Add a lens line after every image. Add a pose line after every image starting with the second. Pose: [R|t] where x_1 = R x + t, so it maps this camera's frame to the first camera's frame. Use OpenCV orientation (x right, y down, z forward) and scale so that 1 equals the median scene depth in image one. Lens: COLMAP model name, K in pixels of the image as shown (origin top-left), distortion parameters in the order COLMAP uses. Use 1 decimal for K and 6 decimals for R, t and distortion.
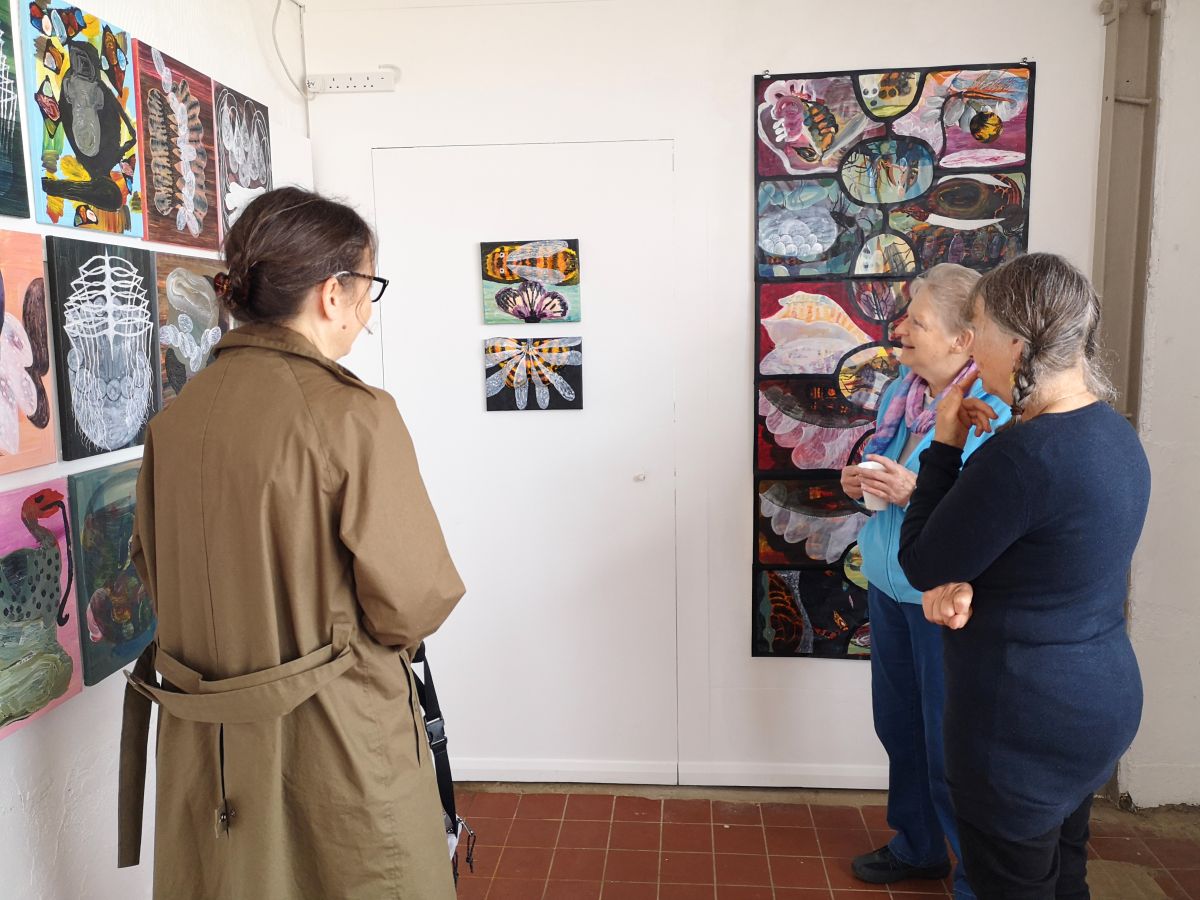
lens RADIAL K [[955.7, 0, 599.4], [0, 955.7, 446.4], [0, 0, 1]] dist [0.046015, -0.070548]
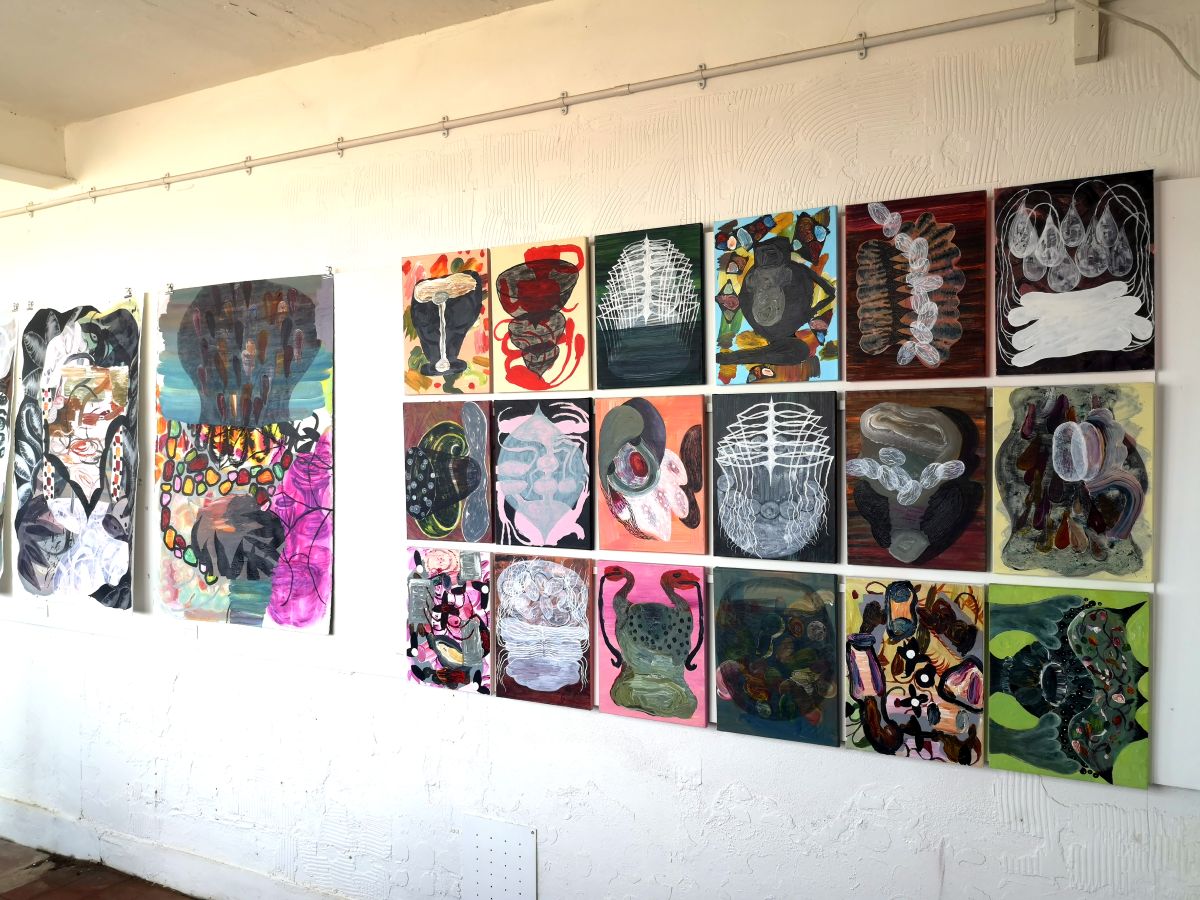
lens RADIAL K [[955.7, 0, 599.7], [0, 955.7, 449.5], [0, 0, 1]] dist [0.046015, -0.070548]
pose [[-0.412162, 0.017882, -0.910935, 0.705203], [-0.106036, 0.992072, 0.067452, -0.197114], [0.904919, 0.124393, -0.406999, 1.306551]]
